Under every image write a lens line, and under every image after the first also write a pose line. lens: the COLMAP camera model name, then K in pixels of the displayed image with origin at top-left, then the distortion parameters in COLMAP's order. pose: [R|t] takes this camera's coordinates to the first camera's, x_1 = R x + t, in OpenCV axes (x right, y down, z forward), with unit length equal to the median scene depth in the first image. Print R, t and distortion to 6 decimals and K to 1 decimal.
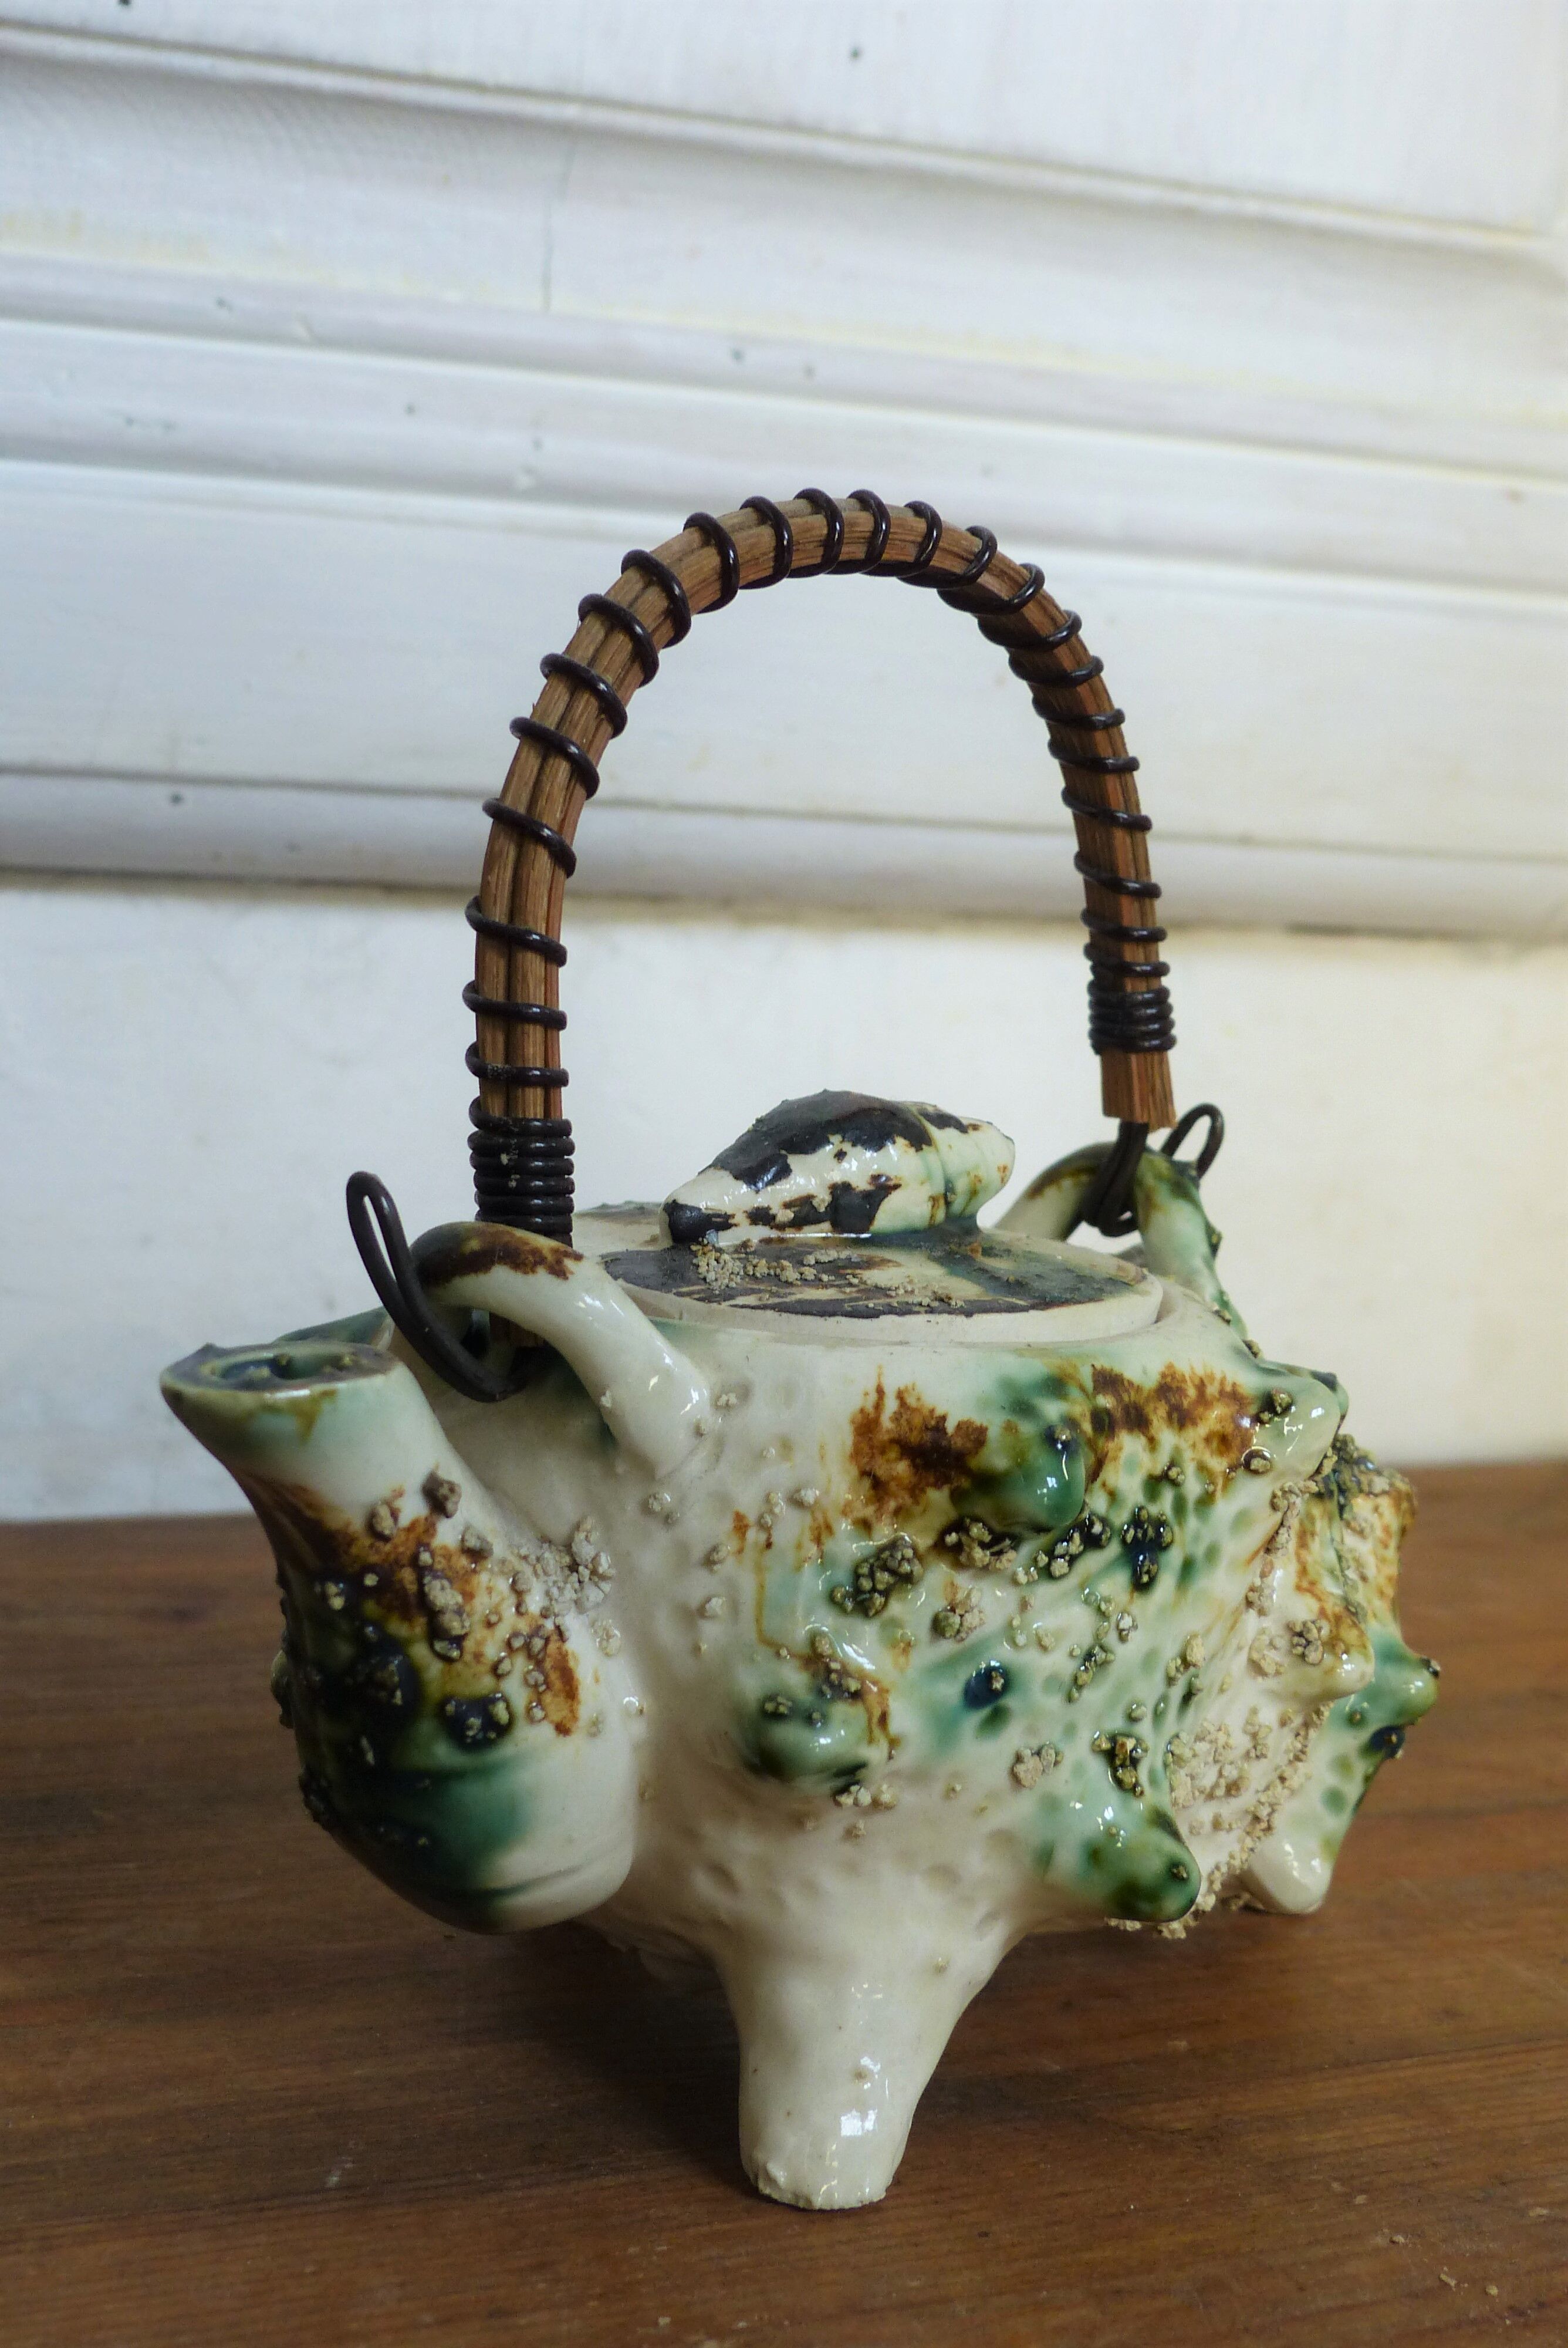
lens RADIAL K [[3512.9, 0, 784.0], [0, 3512.9, 1174.0], [0, 0, 1]] dist [0.010420, 0.010806]
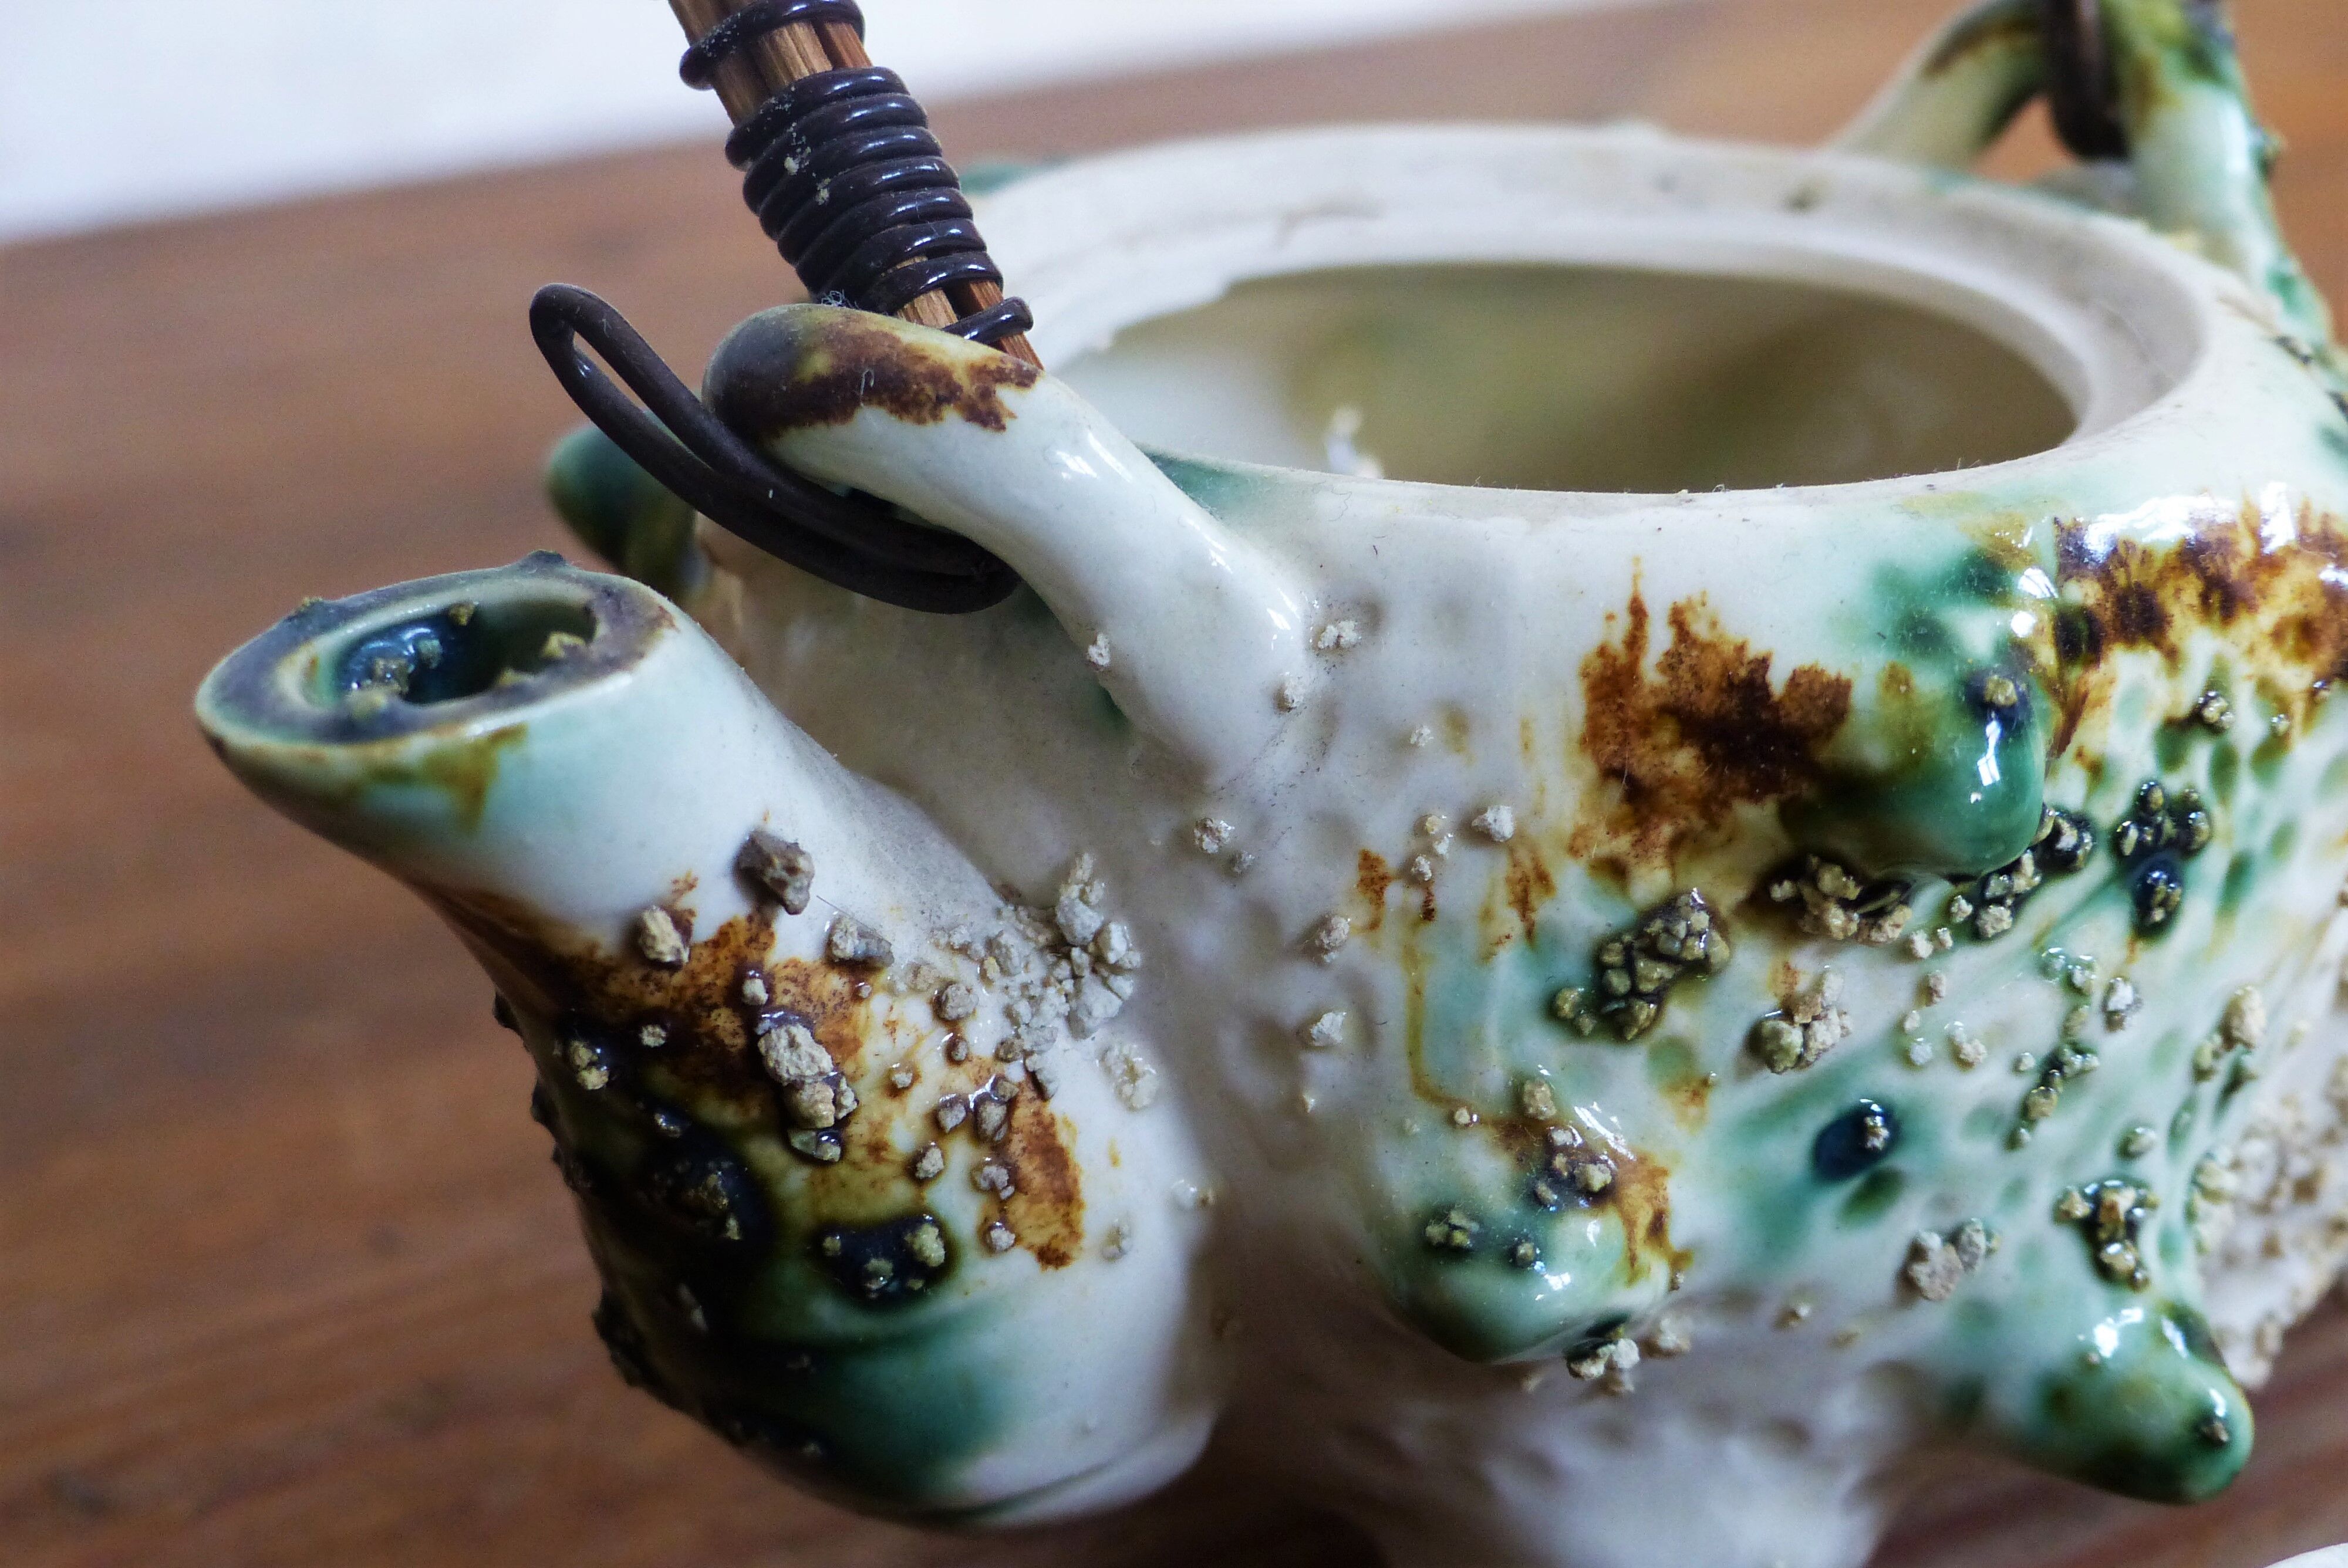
lens RADIAL K [[4299.5, 0, 1174.0], [0, 4299.5, 784.0], [0, 0, 1]] dist [-0.145427, -0.123249]
pose [[0.993740, -0.026301, -0.108573, 0.027609], [0.051981, 0.969132, 0.241000, -0.066858], [0.098883, -0.245135, 0.964433, 0.391547]]
